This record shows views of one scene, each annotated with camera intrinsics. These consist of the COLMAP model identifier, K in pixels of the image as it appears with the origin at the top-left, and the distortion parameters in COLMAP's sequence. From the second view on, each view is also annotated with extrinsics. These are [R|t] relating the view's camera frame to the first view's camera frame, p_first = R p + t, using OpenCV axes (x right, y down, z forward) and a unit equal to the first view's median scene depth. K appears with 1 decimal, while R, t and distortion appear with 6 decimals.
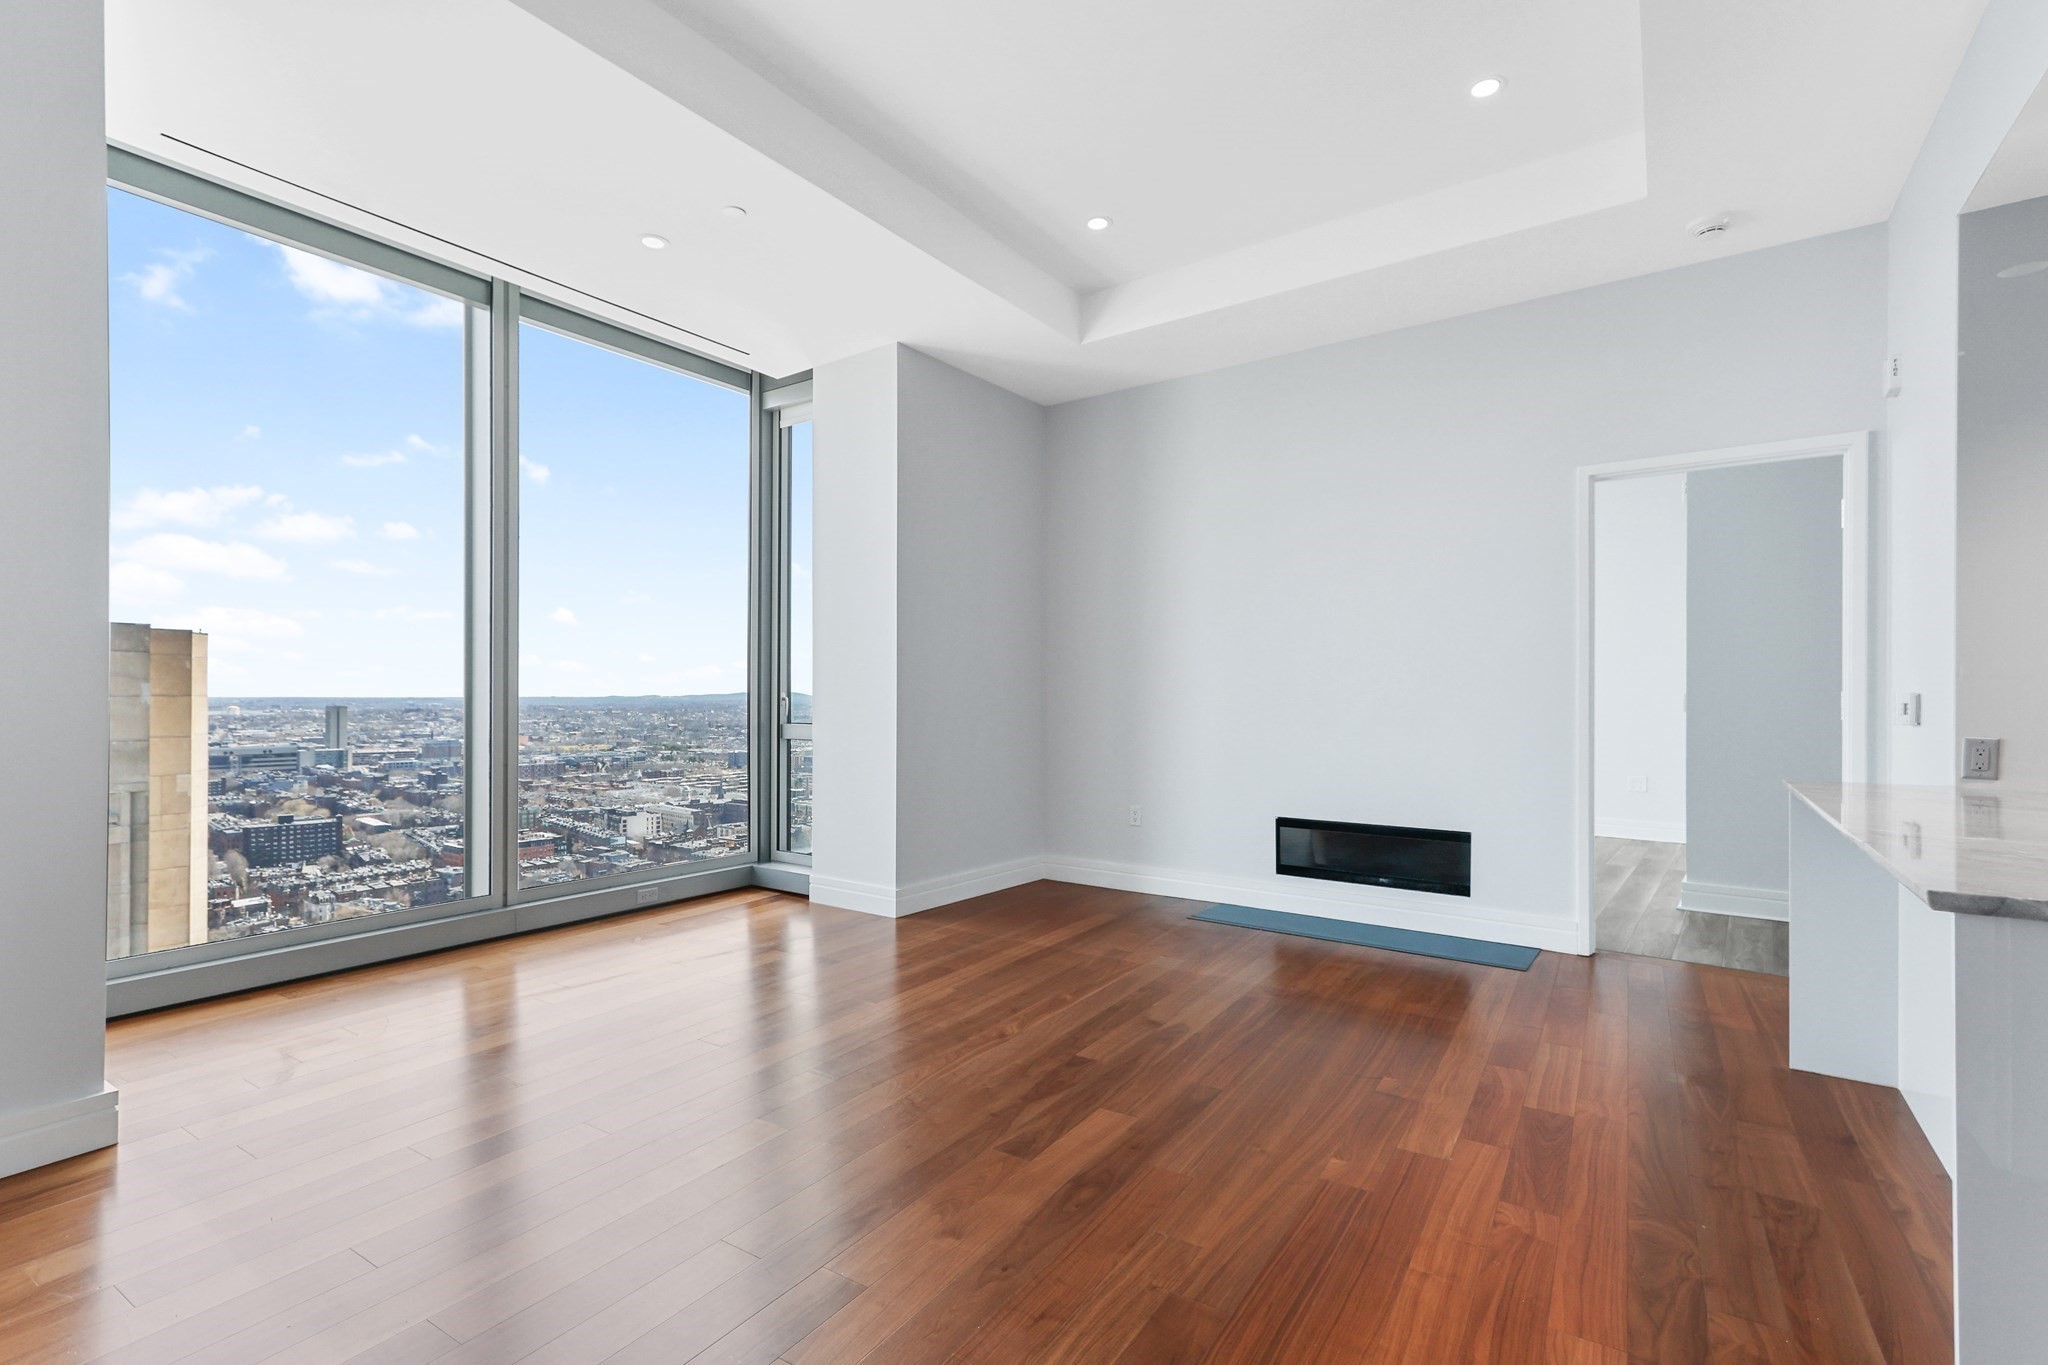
lens RADIAL K [[950.0, 0, 1034.3], [0, 950.0, 695.3], [0, 0, 1]] dist [0.003785, 0.000934]
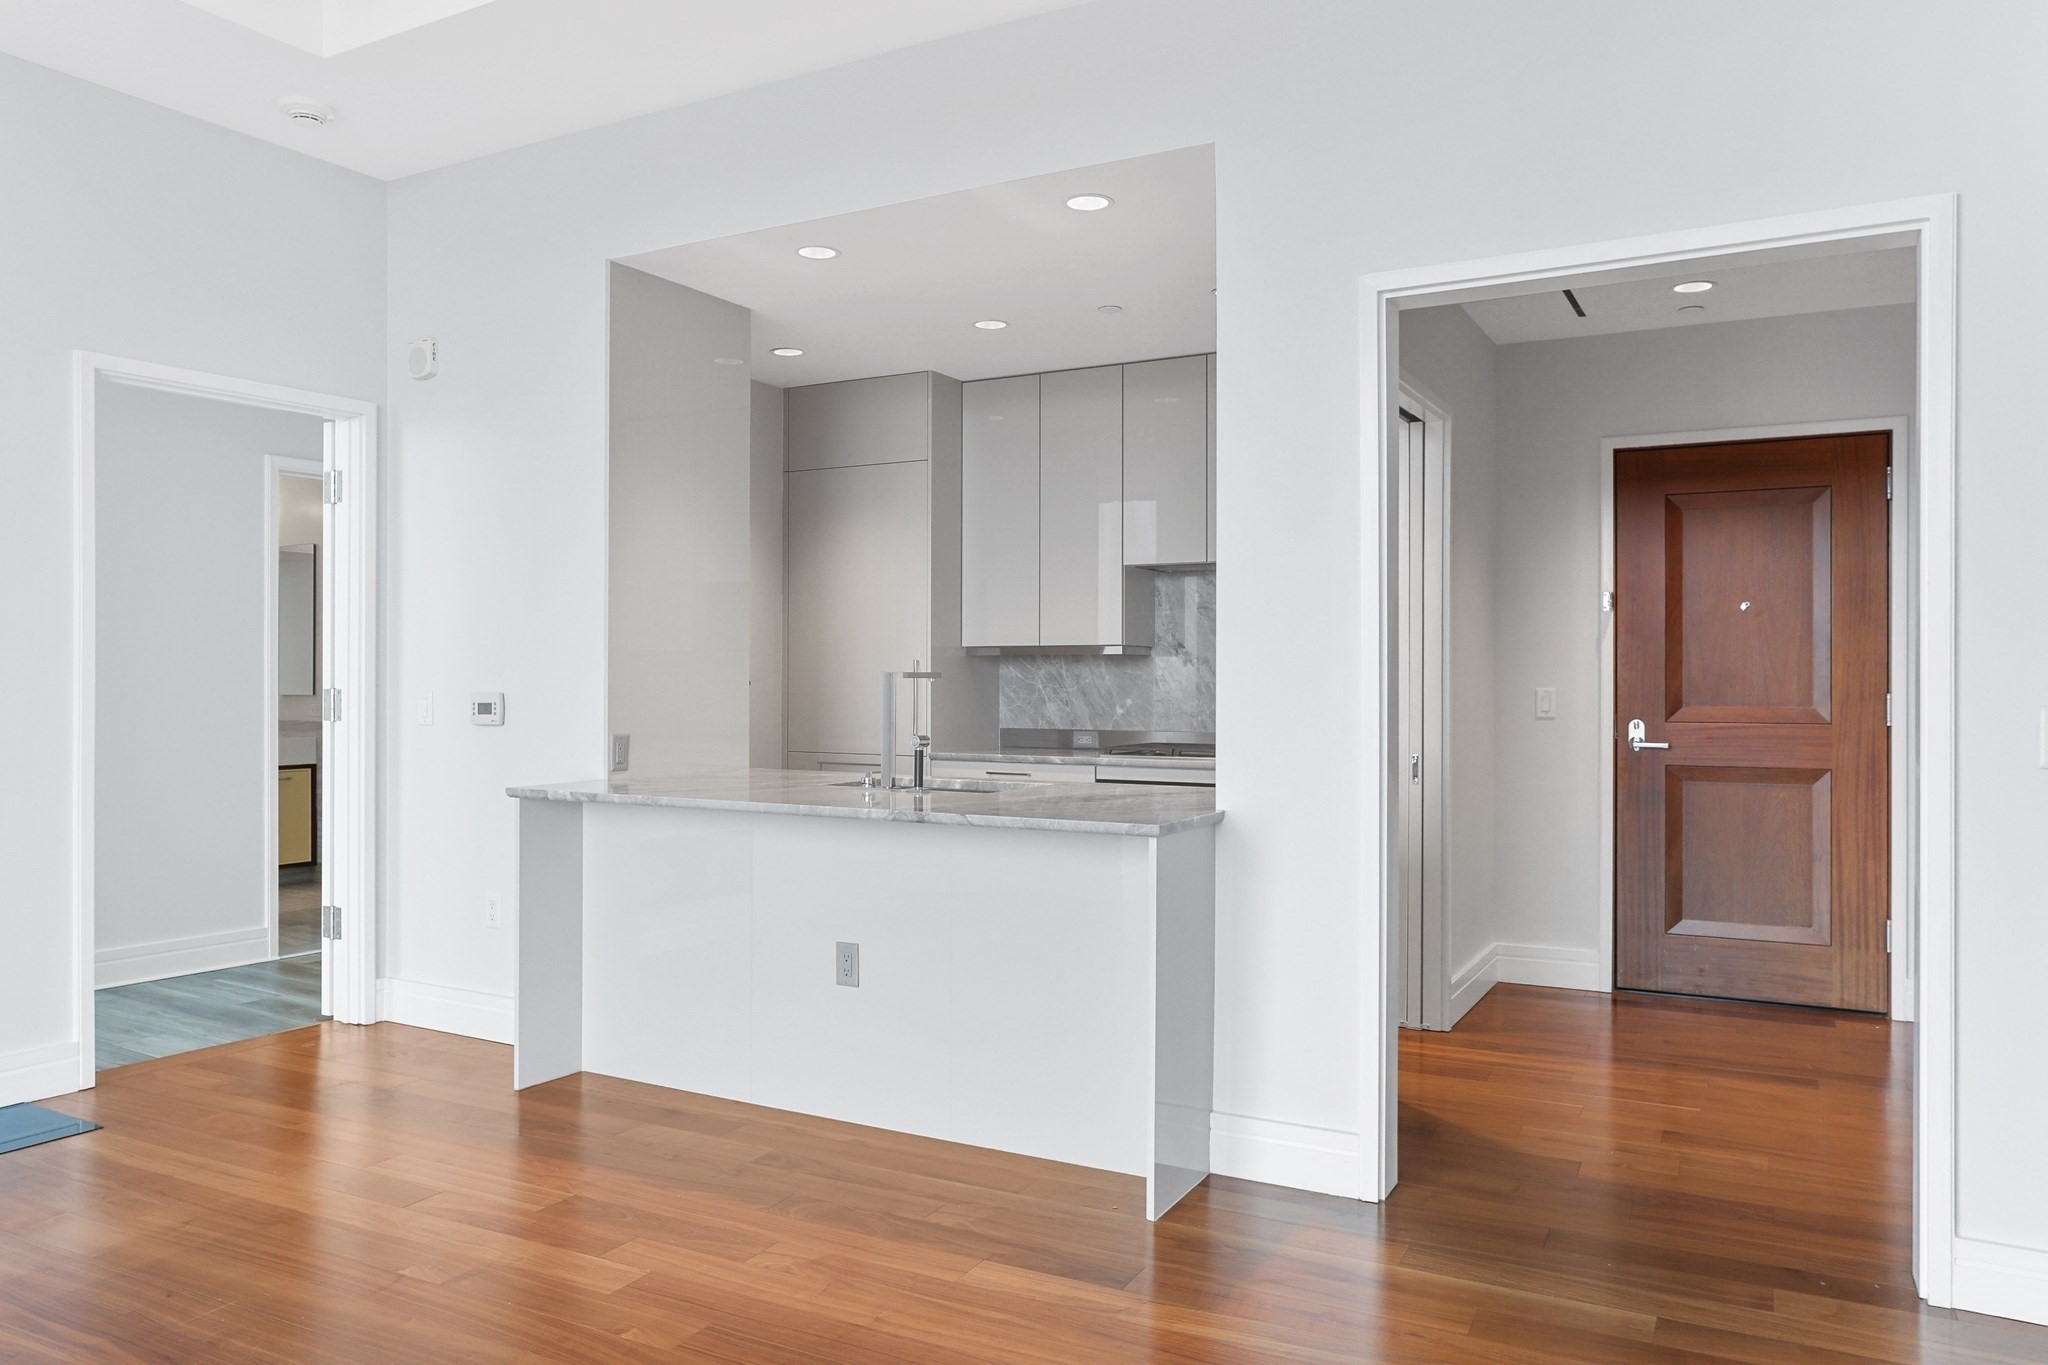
lens RADIAL K [[1361.7, 0, 1033.0], [0, 1361.7, 678.0], [0, 0, 1]] dist [-0.008493, -0.001477]
pose [[-0.090468, 0.006807, 0.995876, -0.770466], [-0.001264, 0.999975, -0.006949, -0.012772], [-0.995899, -0.001888, -0.090457, 0.792941]]
